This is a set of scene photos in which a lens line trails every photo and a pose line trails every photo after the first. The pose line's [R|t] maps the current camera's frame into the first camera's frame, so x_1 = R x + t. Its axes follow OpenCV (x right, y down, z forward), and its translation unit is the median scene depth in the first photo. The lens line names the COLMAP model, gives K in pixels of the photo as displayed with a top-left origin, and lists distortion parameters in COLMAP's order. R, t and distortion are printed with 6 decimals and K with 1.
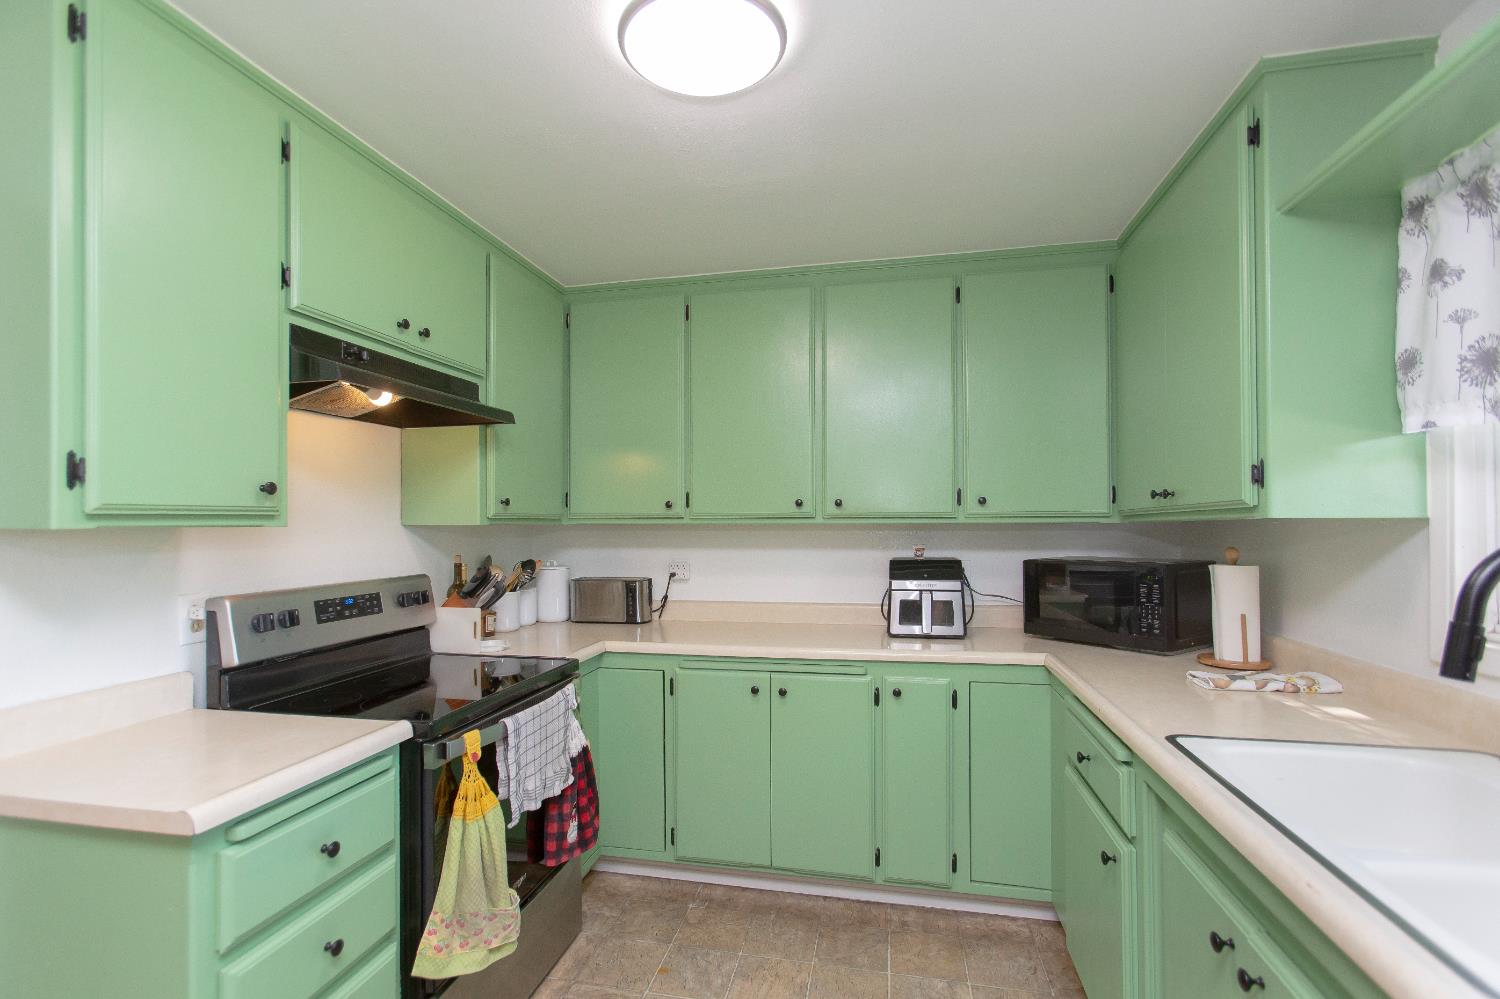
lens RADIAL K [[677.4, 0, 743.4], [0, 677.4, 512.4], [0, 0, 1]] dist [-0.010306, 0.006691]
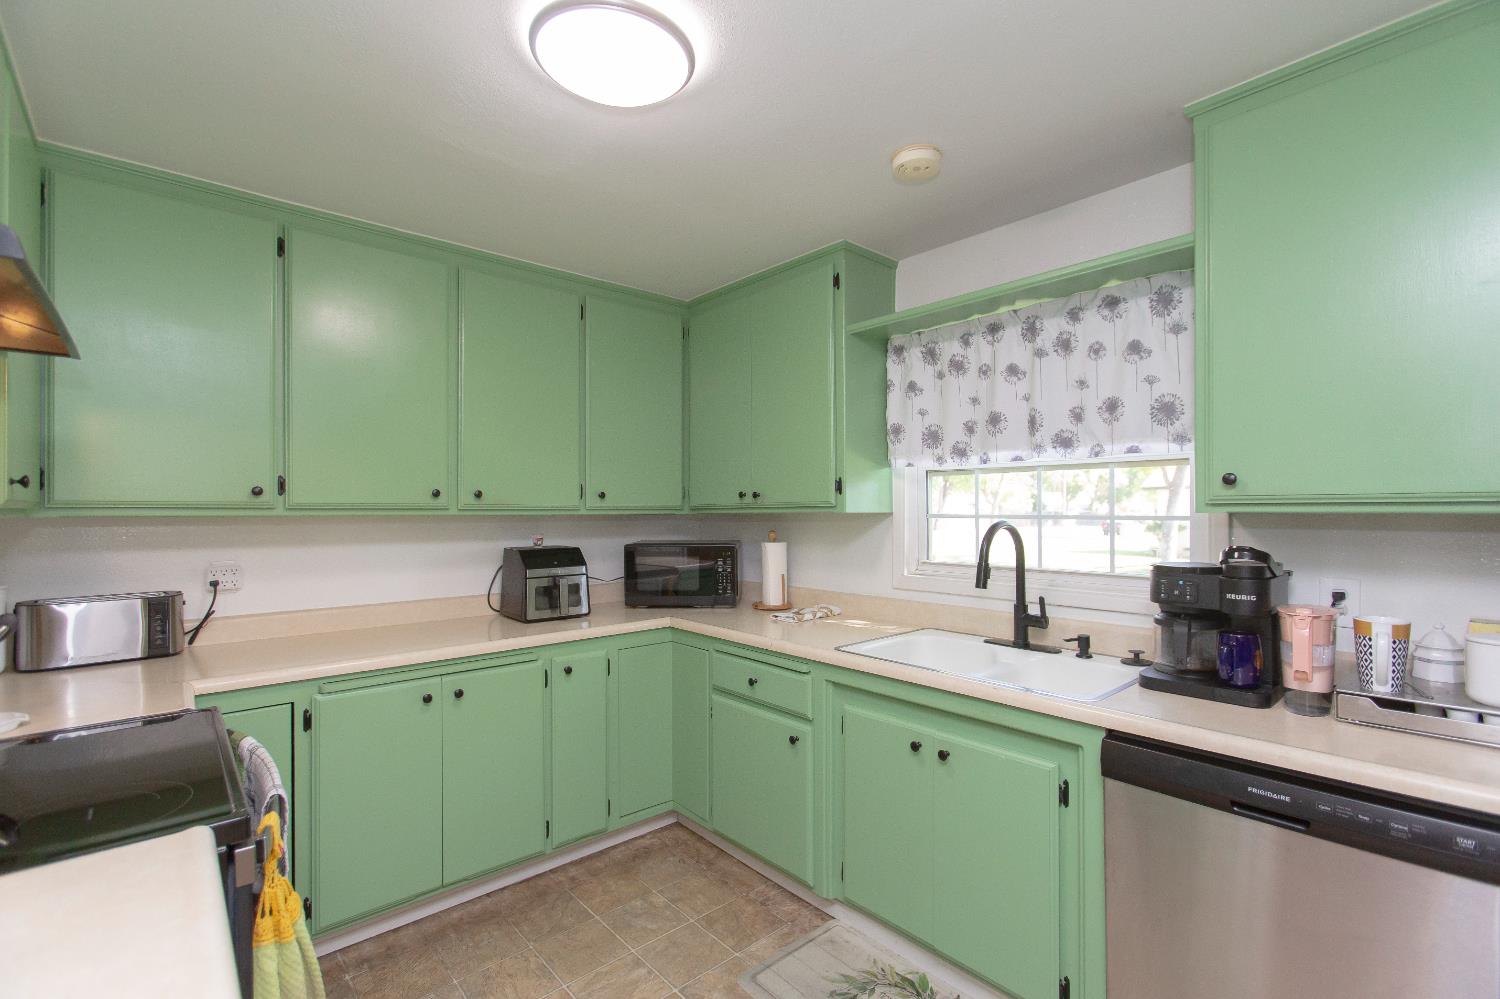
lens RADIAL K [[677.4, 0, 713.8], [0, 677.4, 501.5], [0, 0, 1]] dist [-0.010306, 0.006691]
pose [[0.602848, 0.013115, 0.797748, -0.487051], [-0.014566, 0.999879, -0.005430, -0.003145], [-0.797723, -0.008346, 0.602966, 0.151240]]
